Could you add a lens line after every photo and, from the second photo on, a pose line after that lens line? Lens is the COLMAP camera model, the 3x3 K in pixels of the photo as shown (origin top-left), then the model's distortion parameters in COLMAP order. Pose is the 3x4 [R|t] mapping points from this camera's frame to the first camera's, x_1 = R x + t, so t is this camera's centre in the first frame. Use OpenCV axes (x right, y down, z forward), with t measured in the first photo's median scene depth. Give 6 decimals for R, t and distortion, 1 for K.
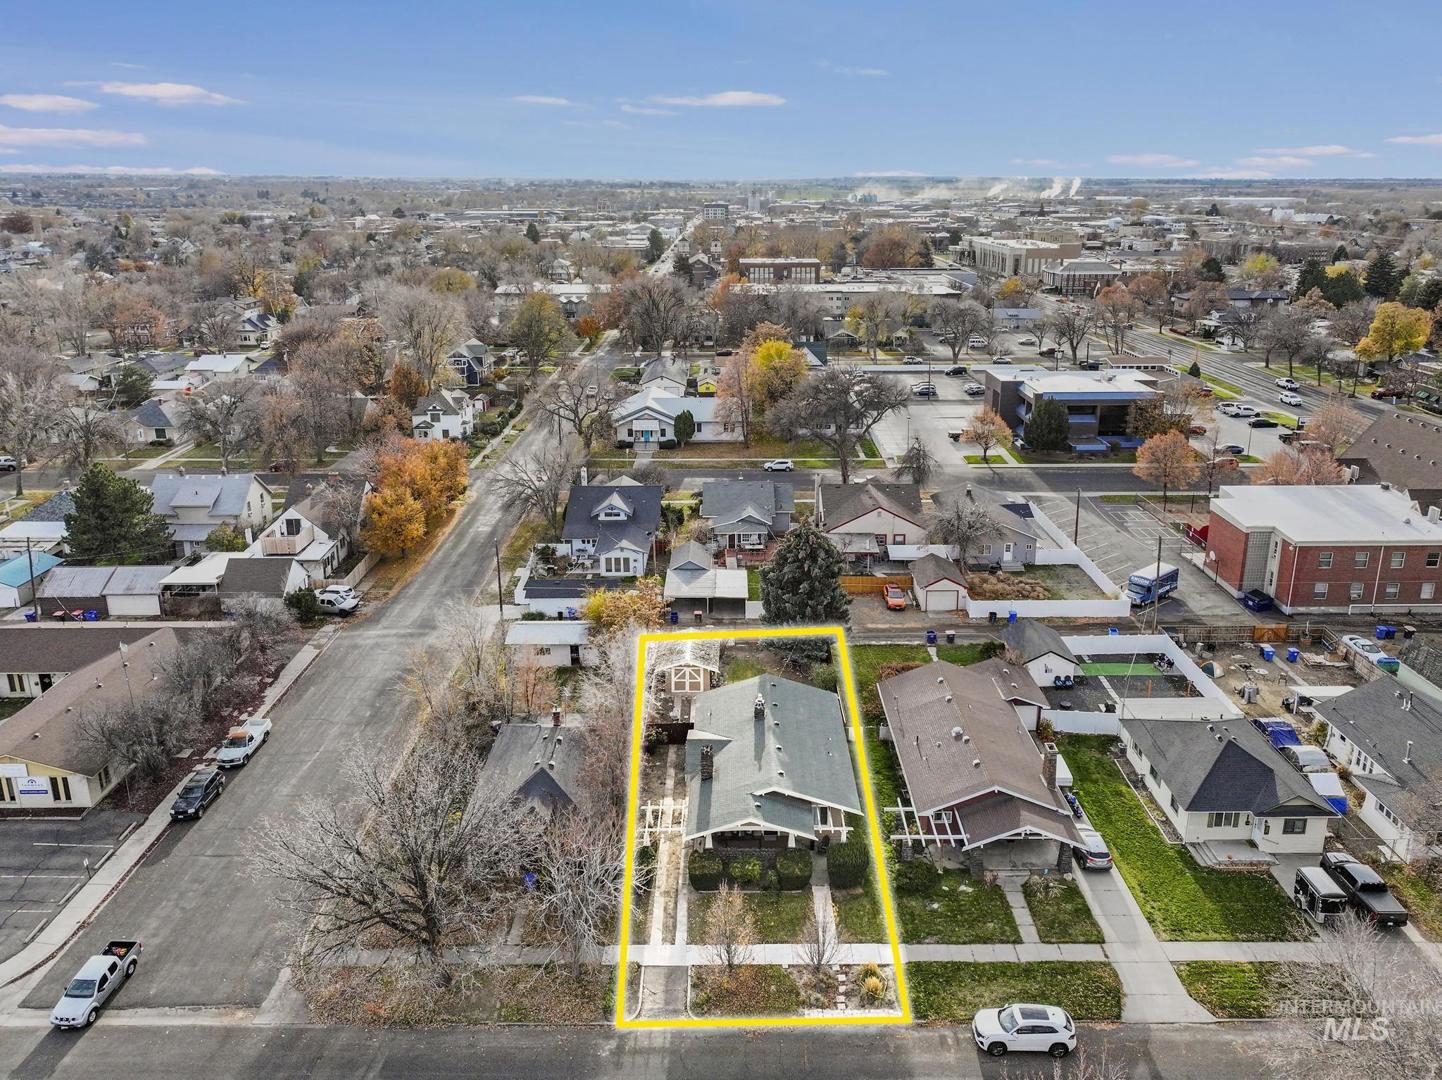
lens RADIAL K [[1005.4, 0, 723.0], [0, 1005.4, 539.8], [0, 0, 1]] dist [-0.004484, 0.008713]
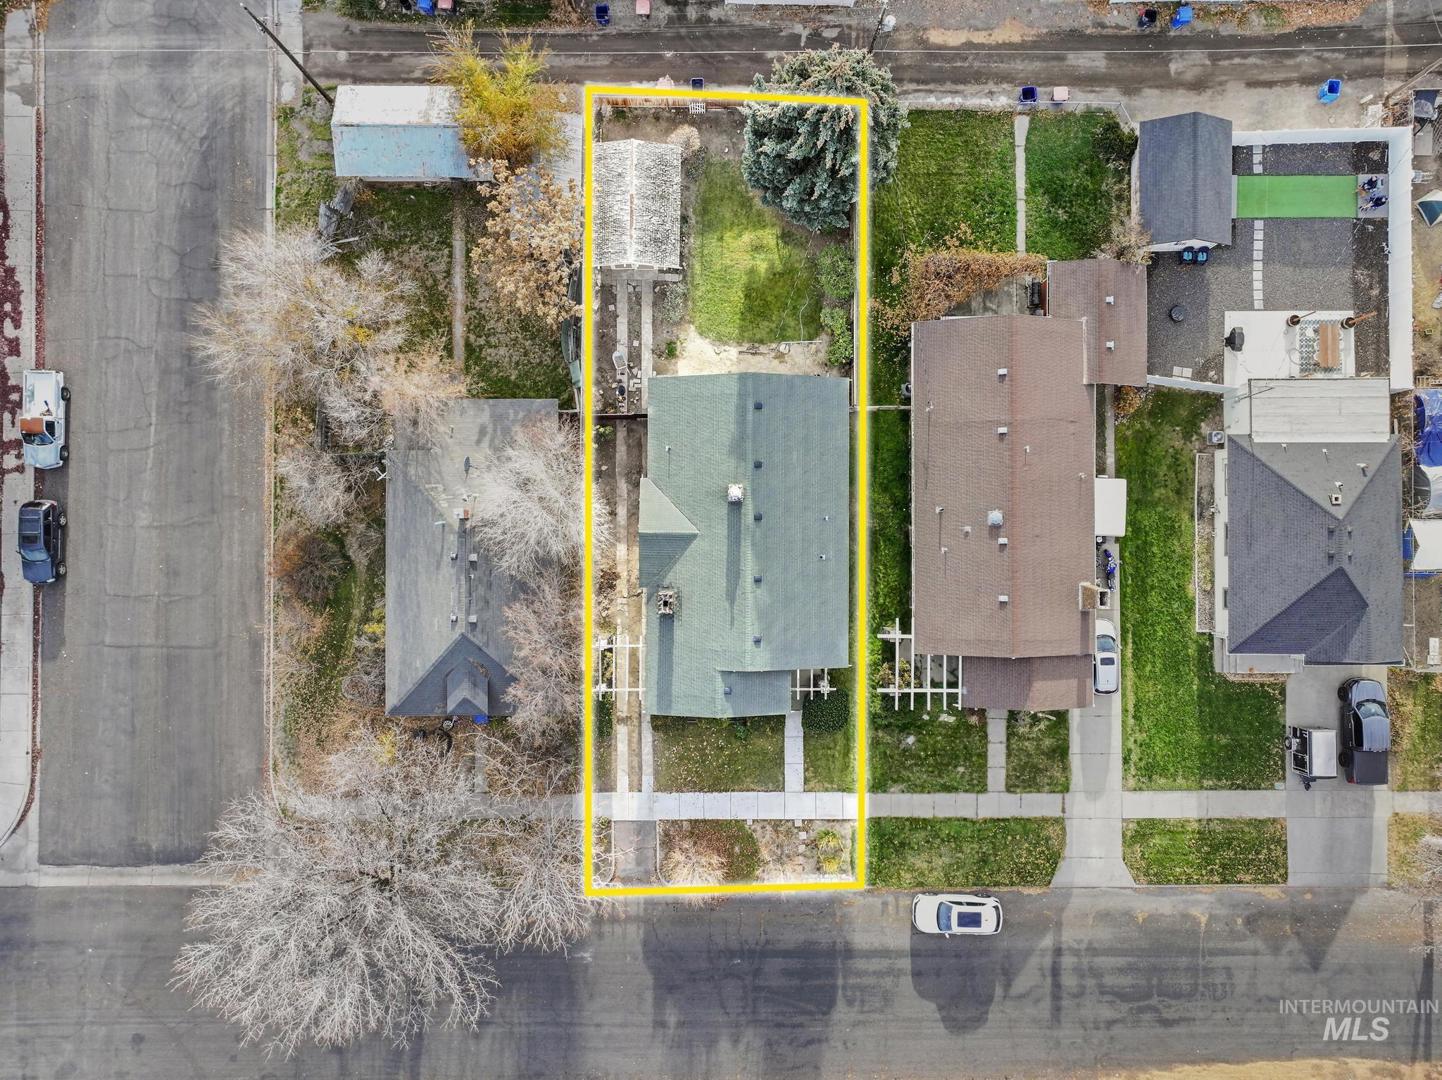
lens RADIAL K [[1005.4, 0, 721.1], [0, 1005.4, 540.7], [0, 0, 1]] dist [-0.004484, 0.008713]
pose [[0.999984, -0.004688, 0.003313, 0.029076], [-0.001477, 0.347491, 0.937682, -0.622641], [-0.005547, -0.937672, 0.347478, 0.875662]]
